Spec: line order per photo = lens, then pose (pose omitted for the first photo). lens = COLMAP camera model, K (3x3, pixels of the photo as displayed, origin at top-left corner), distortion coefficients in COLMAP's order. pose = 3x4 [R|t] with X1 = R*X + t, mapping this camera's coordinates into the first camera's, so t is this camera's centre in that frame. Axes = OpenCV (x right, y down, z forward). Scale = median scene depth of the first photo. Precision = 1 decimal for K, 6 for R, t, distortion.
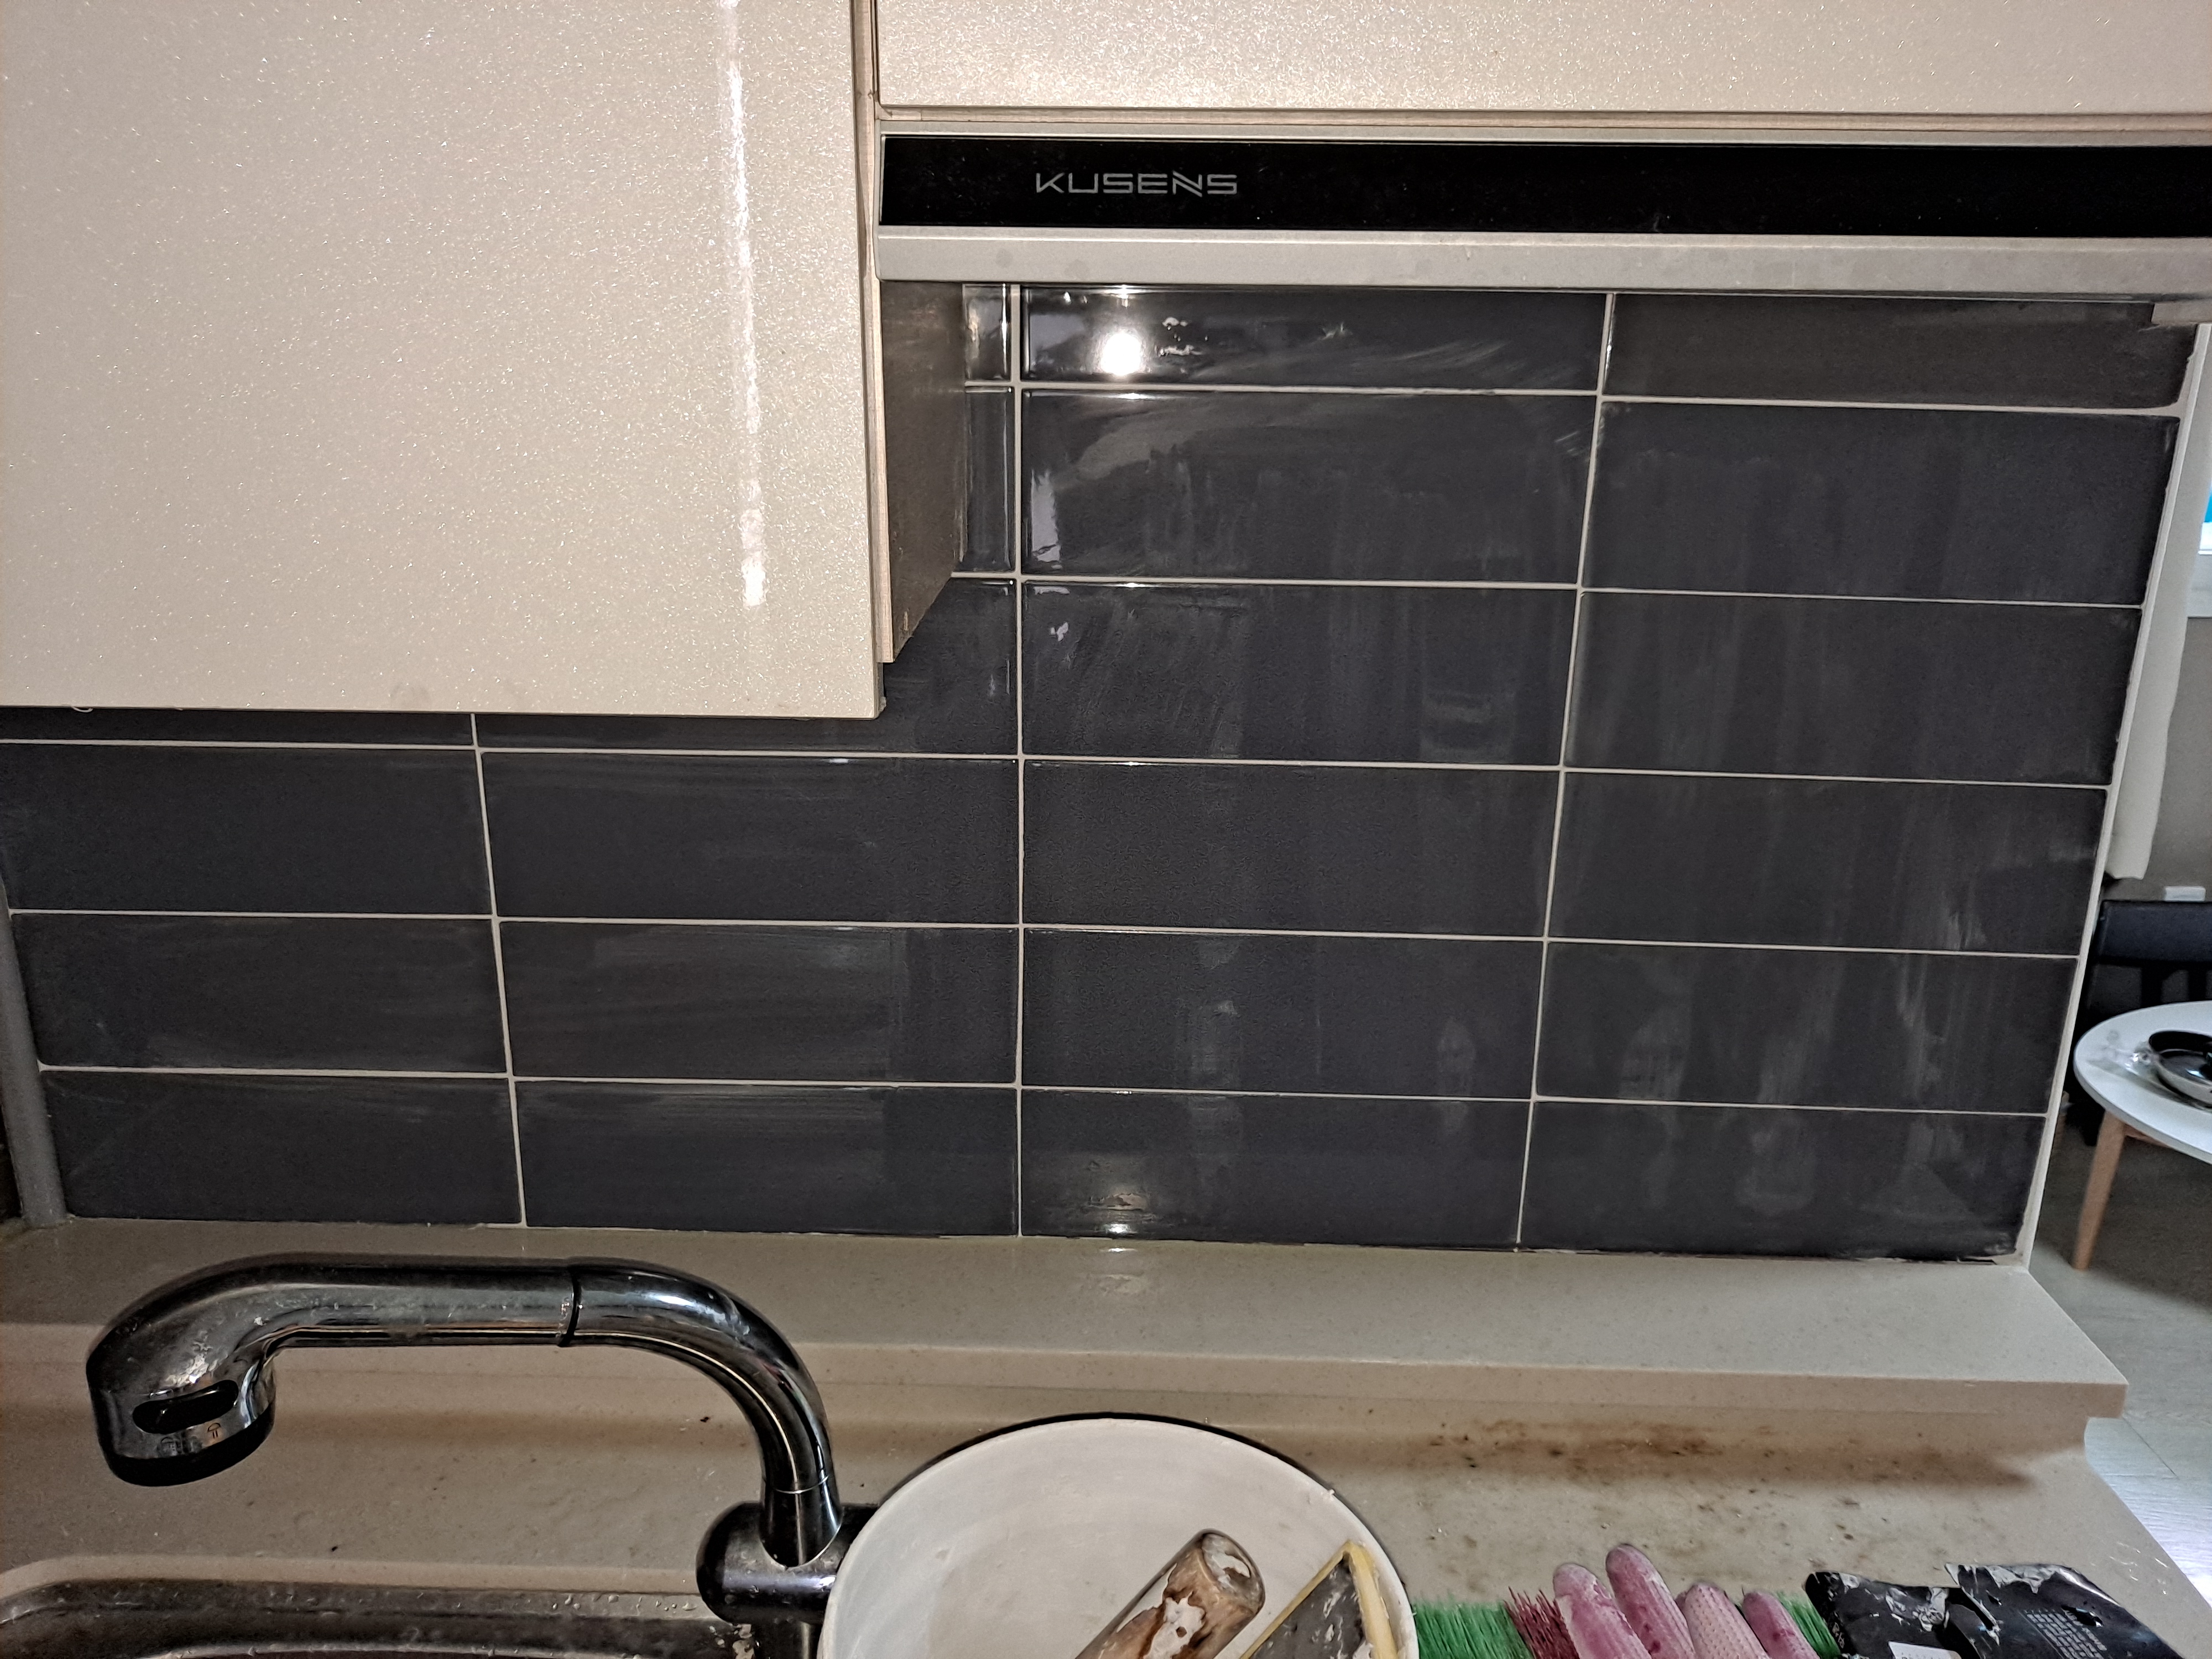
lens RADIAL K [[1617.1, 0, 1109.0], [0, 1617.1, 822.4], [0, 0, 1]] dist [0.001958, 0.000804]
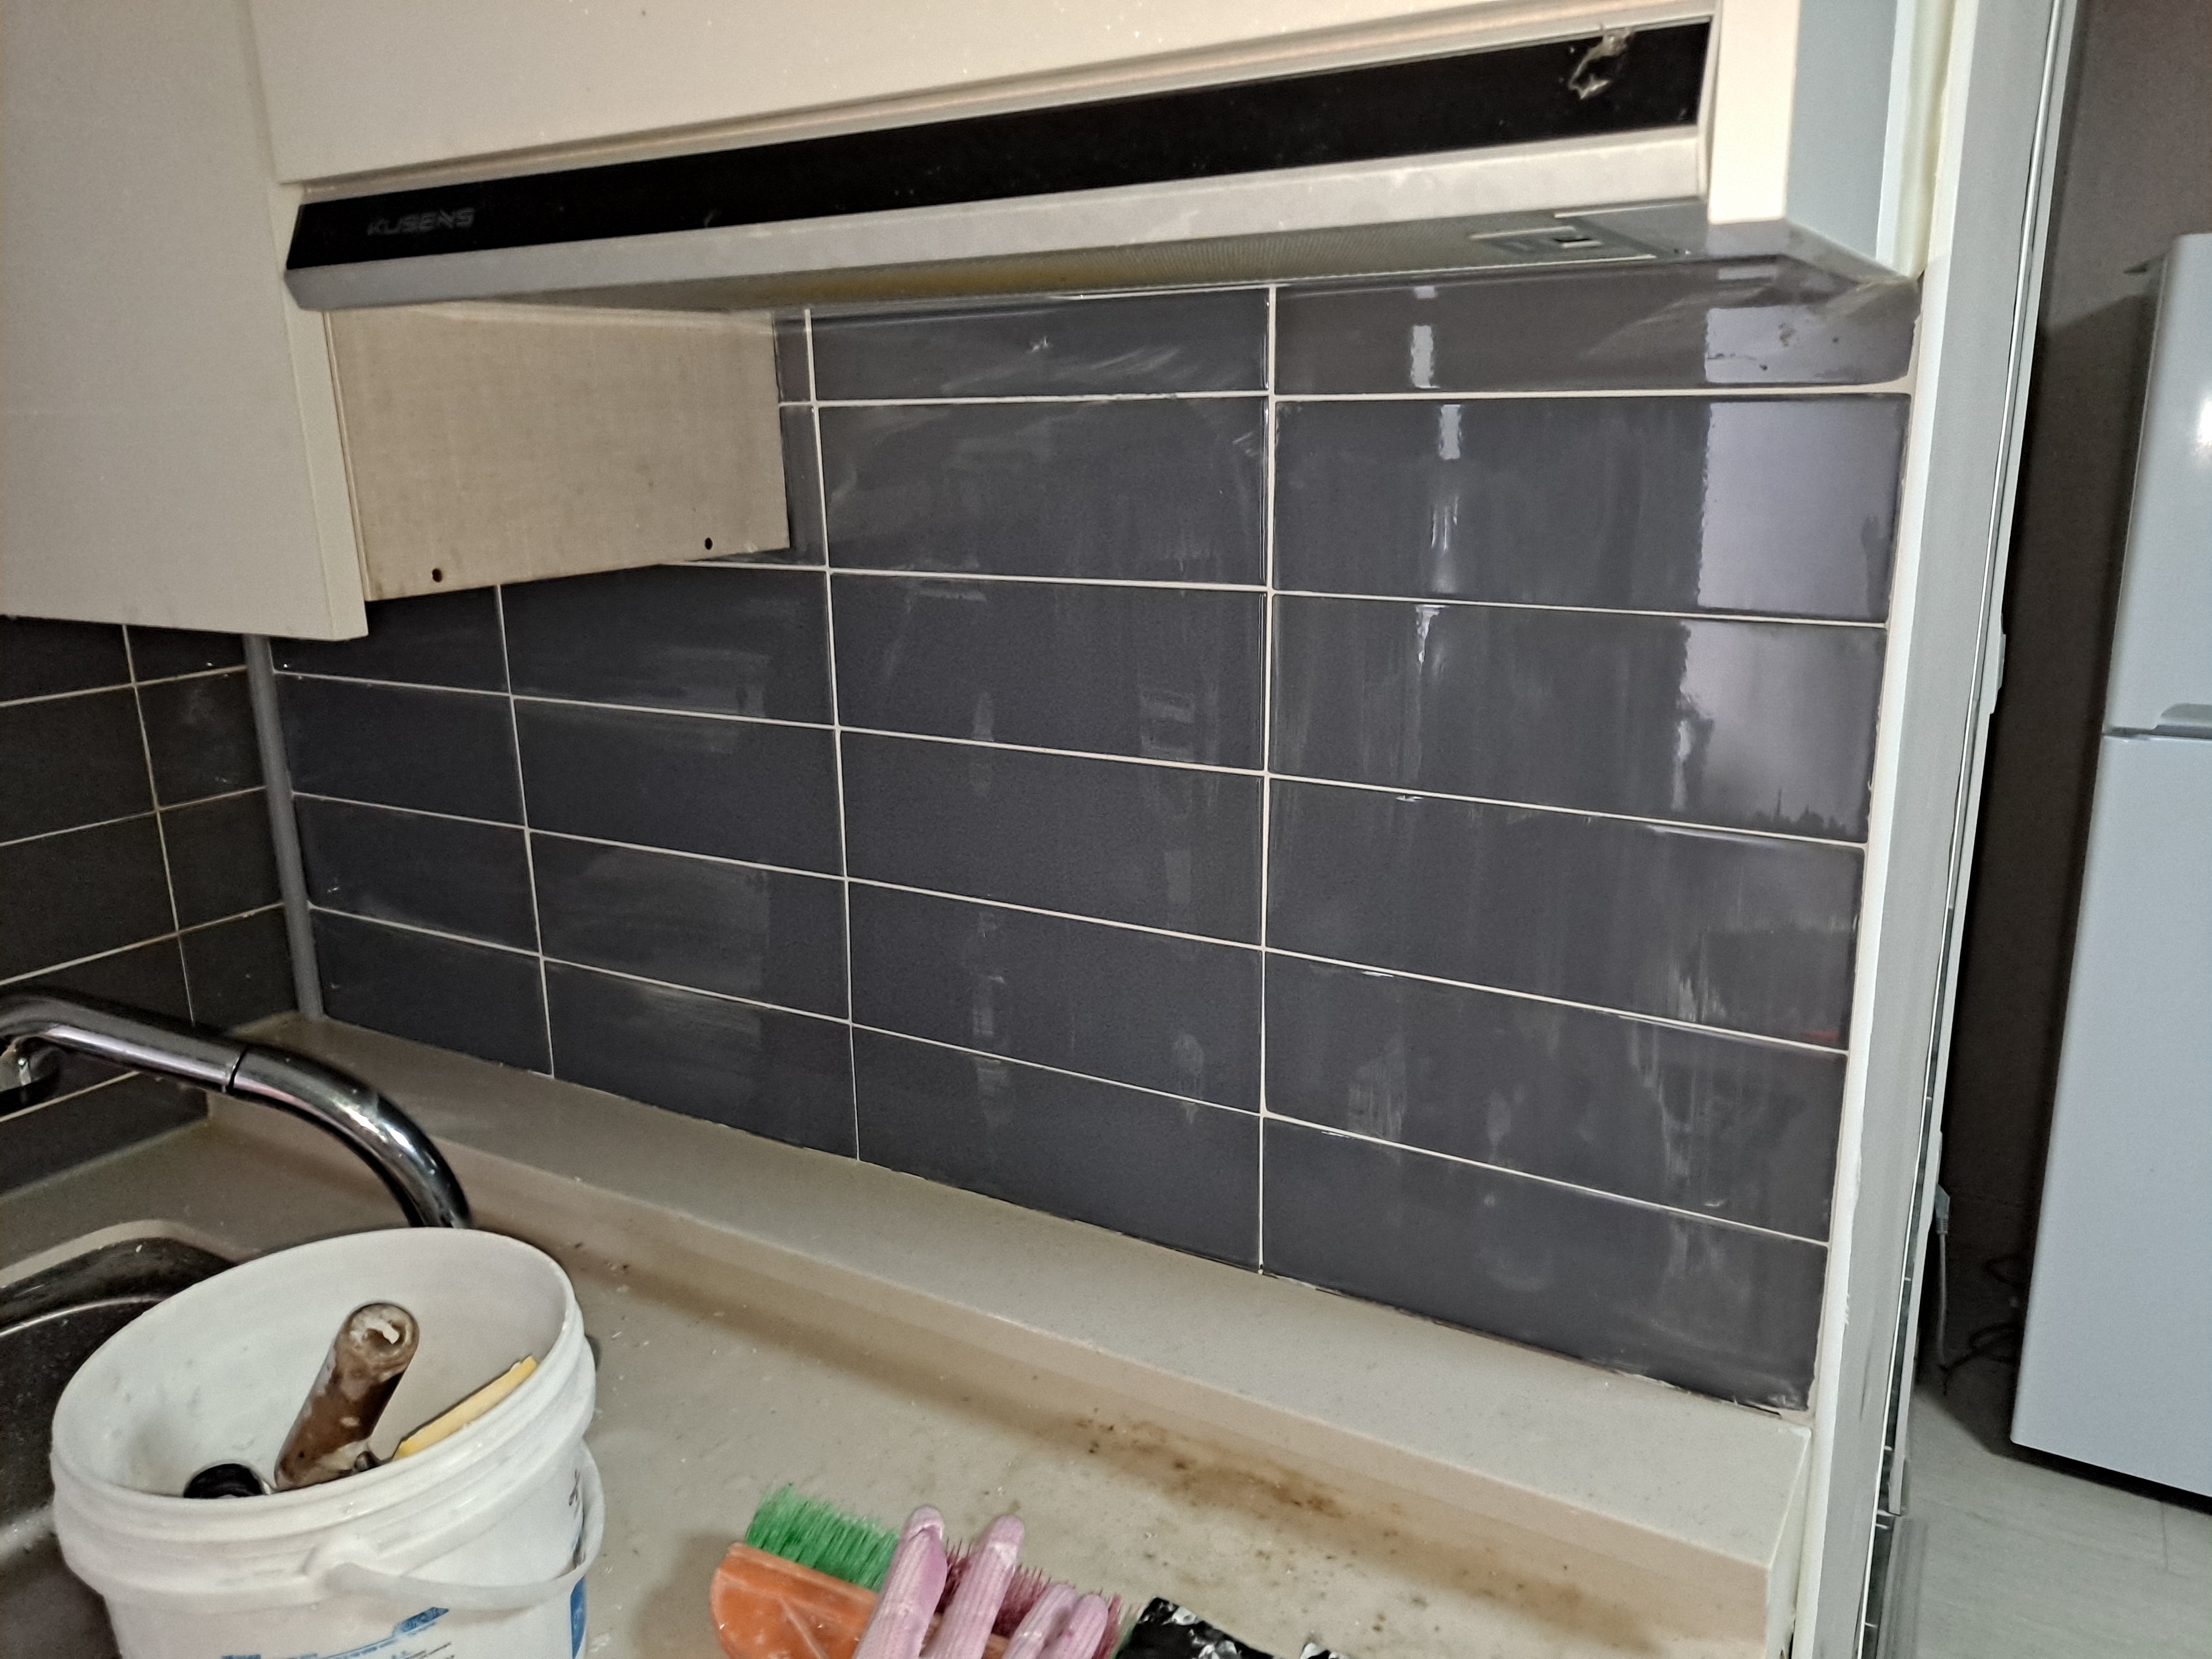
lens RADIAL K [[1590.4, 0, 1107.5], [0, 1590.4, 819.4], [0, 0, 1]] dist [0.014615, -0.000500]
pose [[0.872821, 0.090334, -0.479607, 0.662905], [-0.110791, 0.993739, -0.014455, 0.018974], [0.475298, 0.065752, 0.877364, 0.104305]]
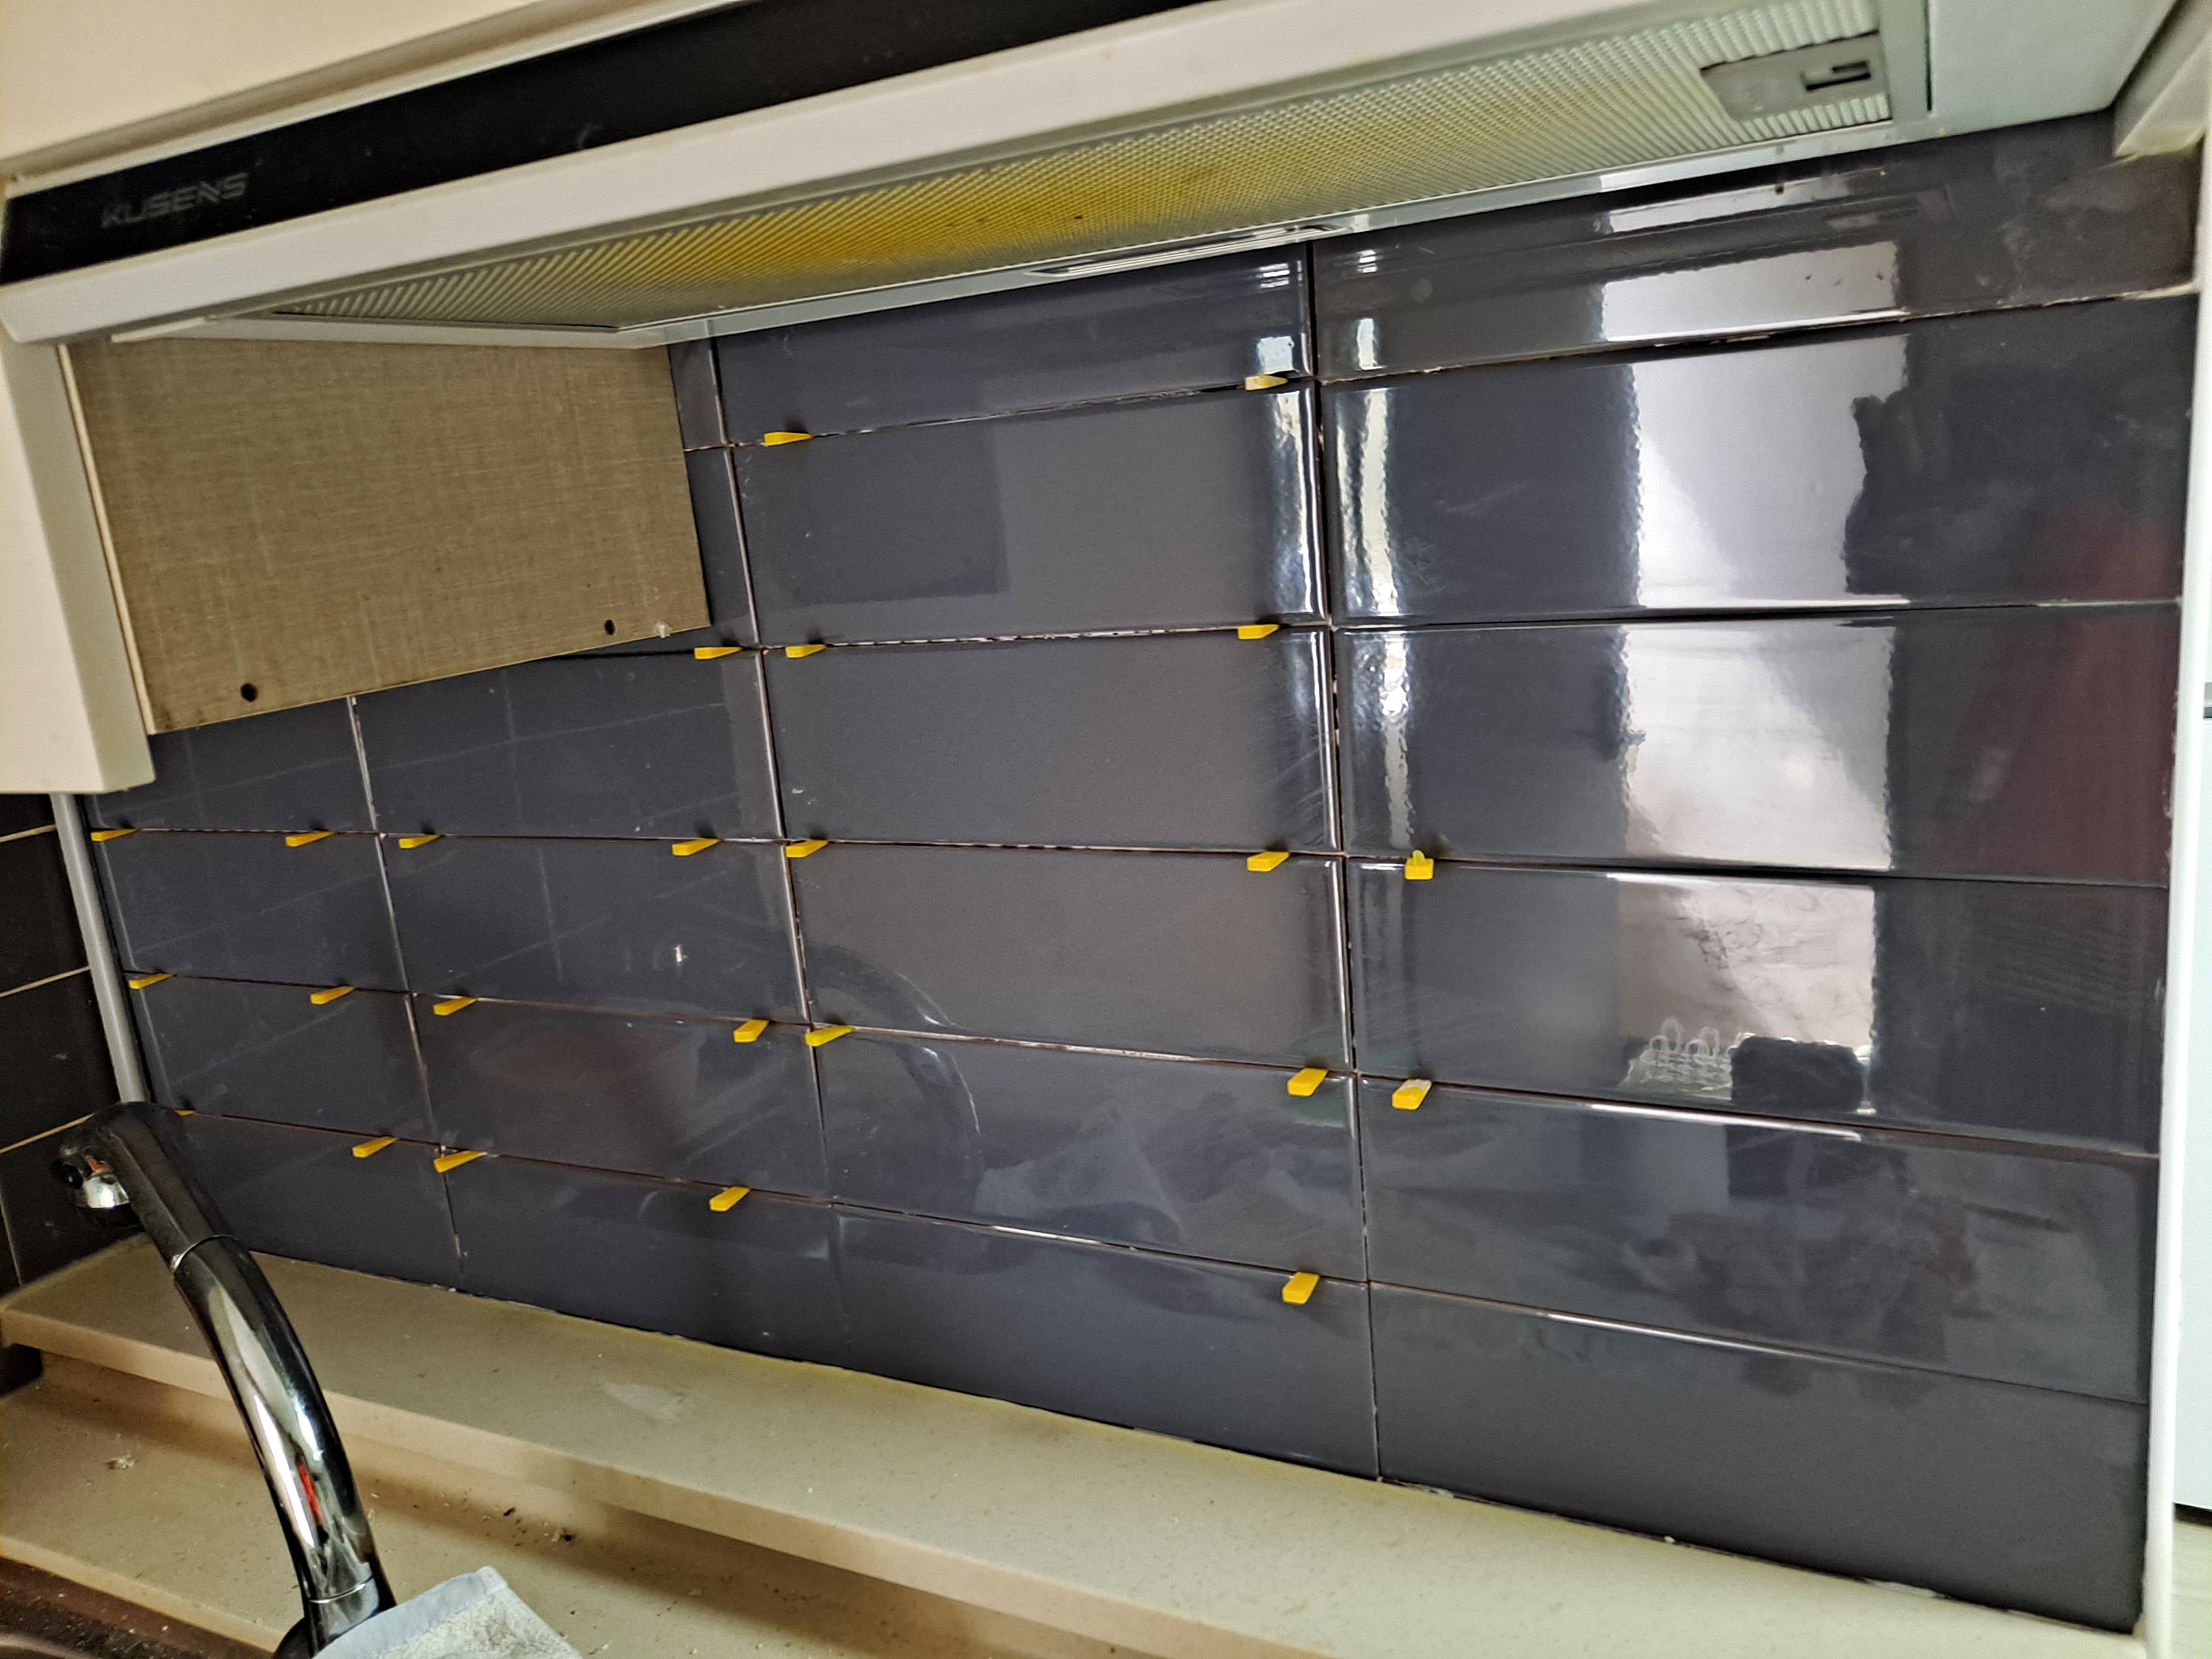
lens RADIAL K [[1616.8, 0, 1098.7], [0, 1616.8, 833.2], [0, 0, 1]] dist [0.004048, 0.001877]
pose [[0.898321, -0.003596, -0.439325, 0.515378], [-0.021973, 0.998347, -0.053100, -0.000892], [0.438790, 0.057354, 0.896757, 0.249067]]
